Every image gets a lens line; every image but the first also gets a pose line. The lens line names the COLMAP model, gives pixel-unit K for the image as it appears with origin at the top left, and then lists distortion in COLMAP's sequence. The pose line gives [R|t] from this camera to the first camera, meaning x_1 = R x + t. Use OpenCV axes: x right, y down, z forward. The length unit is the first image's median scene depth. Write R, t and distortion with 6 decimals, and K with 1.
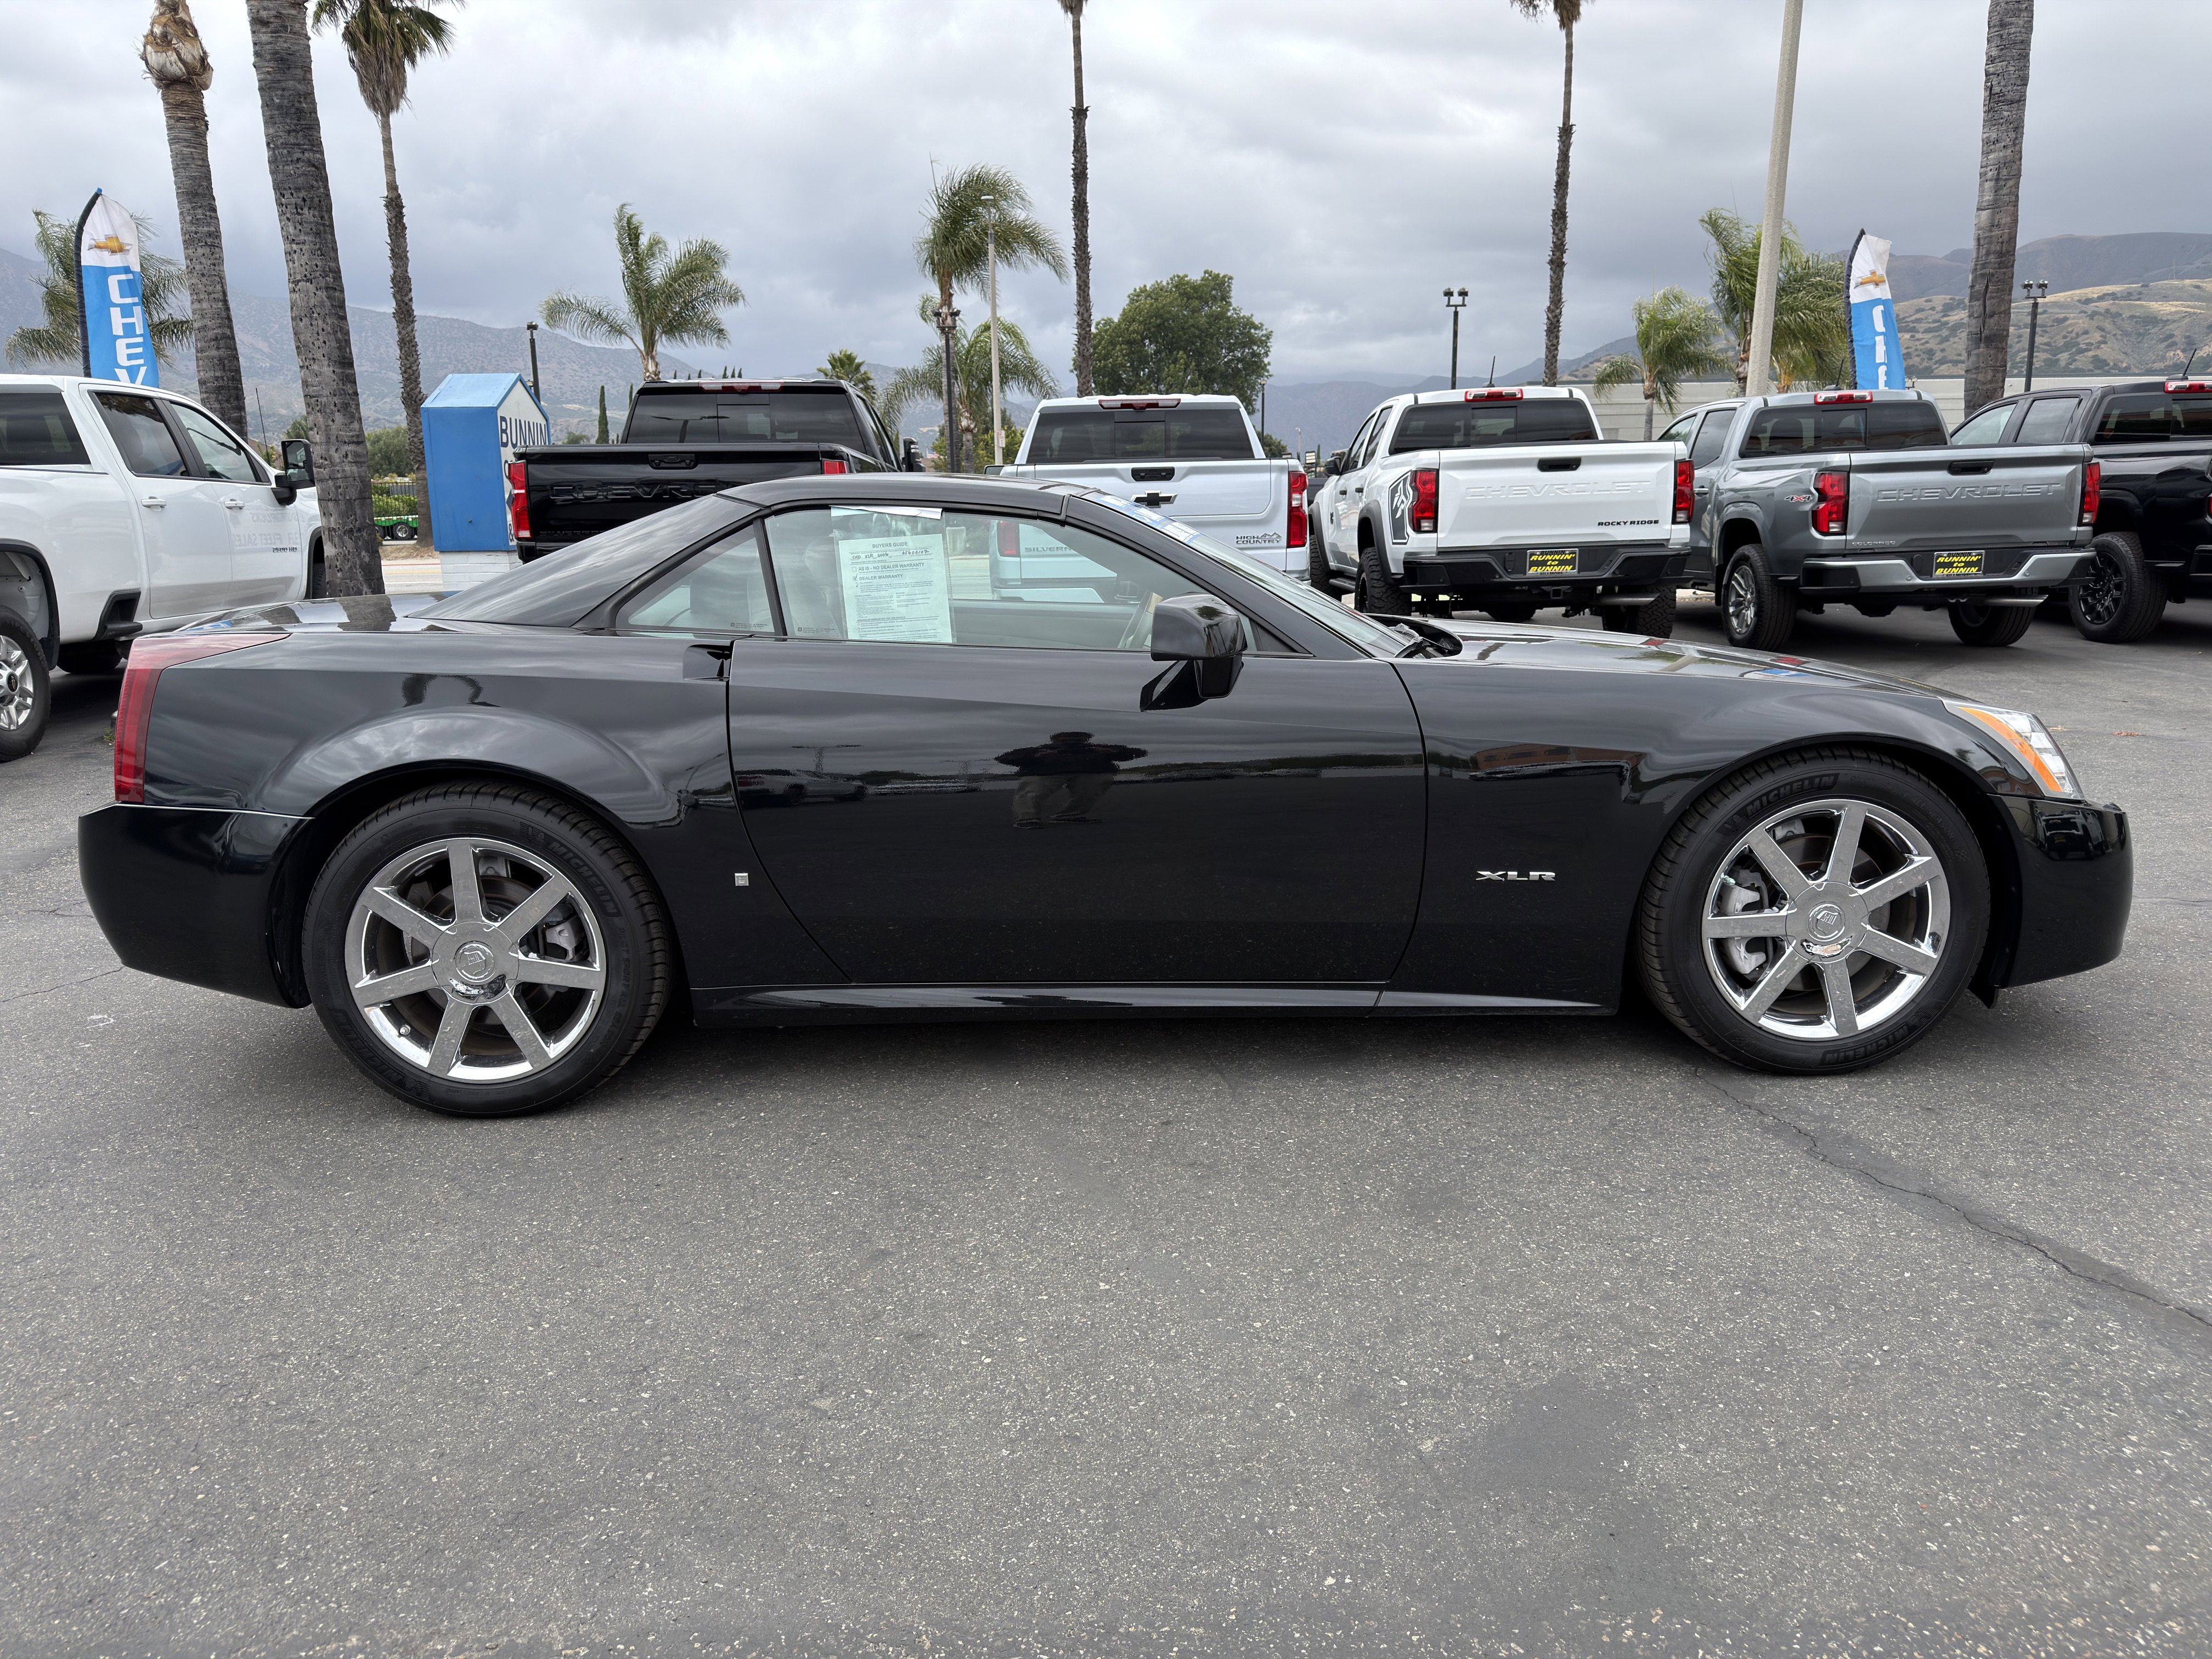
lens RADIAL K [[1571.5, 0, 1103.0], [0, 1571.5, 834.3], [0, 0, 1]] dist [0.024248, -0.032538]
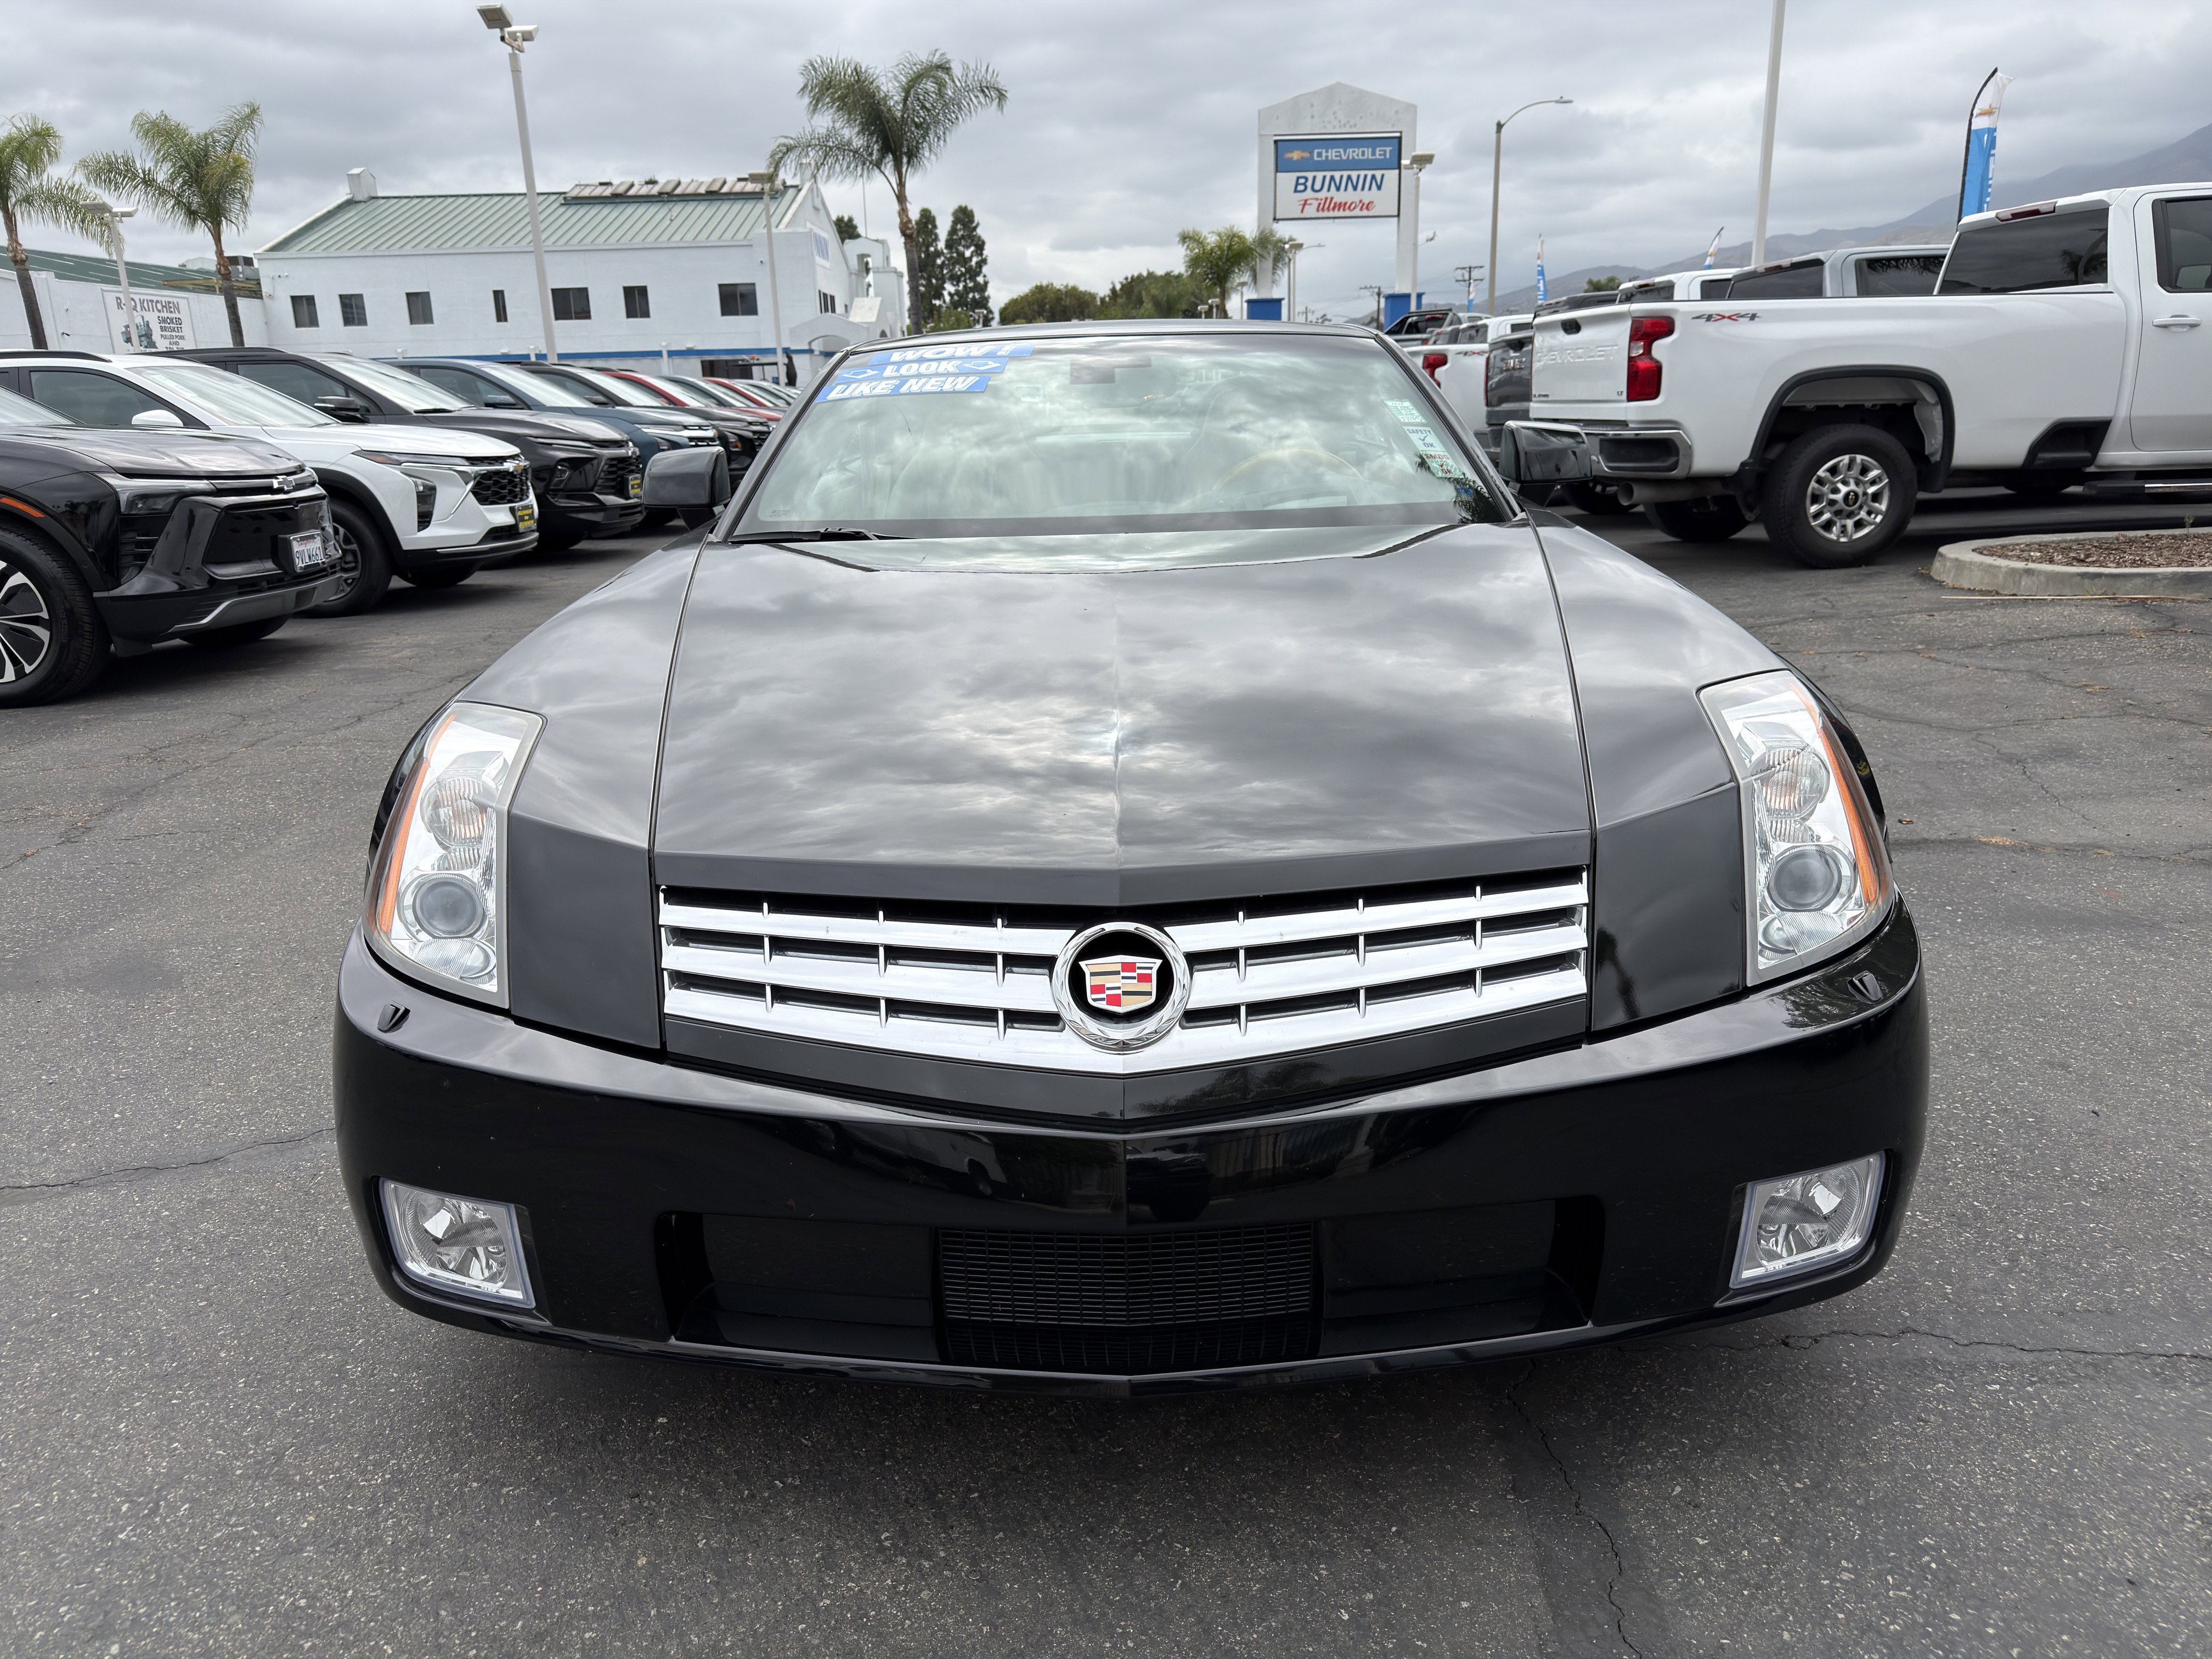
lens RADIAL K [[1571.5, 0, 1077.4], [0, 1571.5, 821.7], [0, 0, 1]] dist [0.024248, -0.032538]
pose [[-0.061163, 0.281903, -0.957491, 0.365833], [-0.173950, 0.941597, 0.288335, -0.085228], [0.982853, 0.184191, -0.008554, 0.411616]]
